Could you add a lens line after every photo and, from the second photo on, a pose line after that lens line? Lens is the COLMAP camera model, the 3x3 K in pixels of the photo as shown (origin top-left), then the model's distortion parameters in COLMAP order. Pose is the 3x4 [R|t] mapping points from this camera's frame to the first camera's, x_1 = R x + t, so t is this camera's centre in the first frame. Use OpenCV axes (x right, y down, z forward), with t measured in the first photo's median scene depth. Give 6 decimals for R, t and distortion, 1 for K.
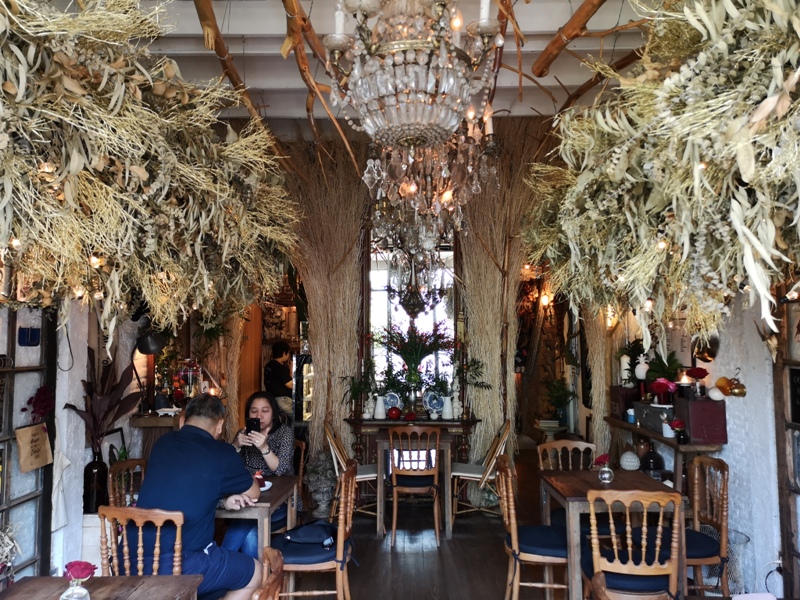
lens RADIAL K [[584.8, 0, 377.5], [0, 584.8, 290.6], [0, 0, 1]] dist [0.028224, -0.046483]
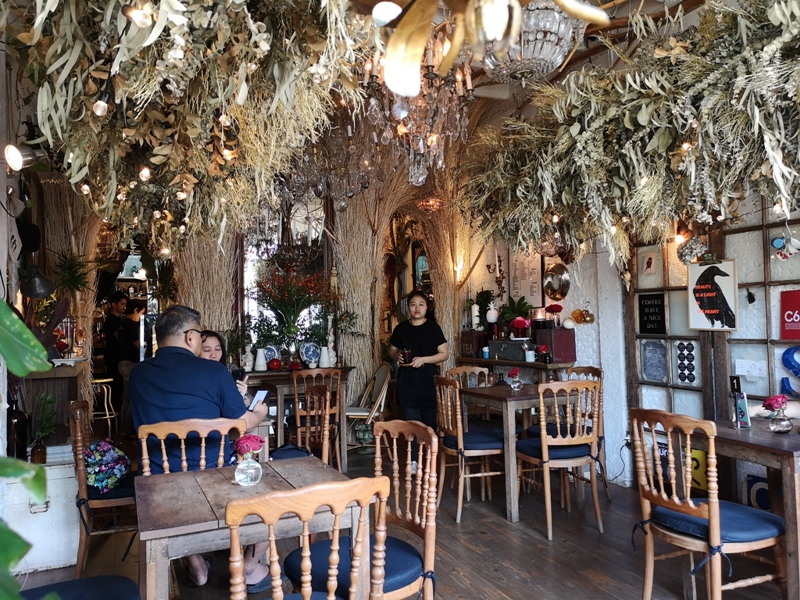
lens RADIAL K [[584.8, 0, 377.0], [0, 584.8, 284.2], [0, 0, 1]] dist [0.028224, -0.046483]
pose [[0.914078, 0.011915, 0.405362, -0.357016], [-0.016377, 0.999837, 0.007541, 0.093924], [-0.405207, -0.013532, 0.914125, -0.003349]]
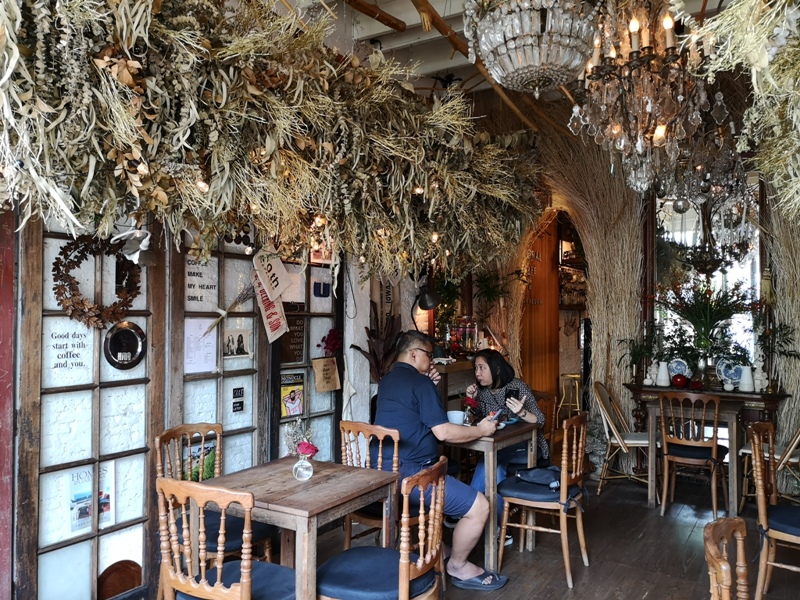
lens RADIAL K [[584.8, 0, 390.0], [0, 584.8, 285.6], [0, 0, 1]] dist [0.028224, -0.046483]
pose [[0.862579, -0.008377, -0.505853, 0.167065], [0.028004, 0.999121, 0.031205, 0.030881], [0.505146, -0.041083, 0.862055, -0.024819]]
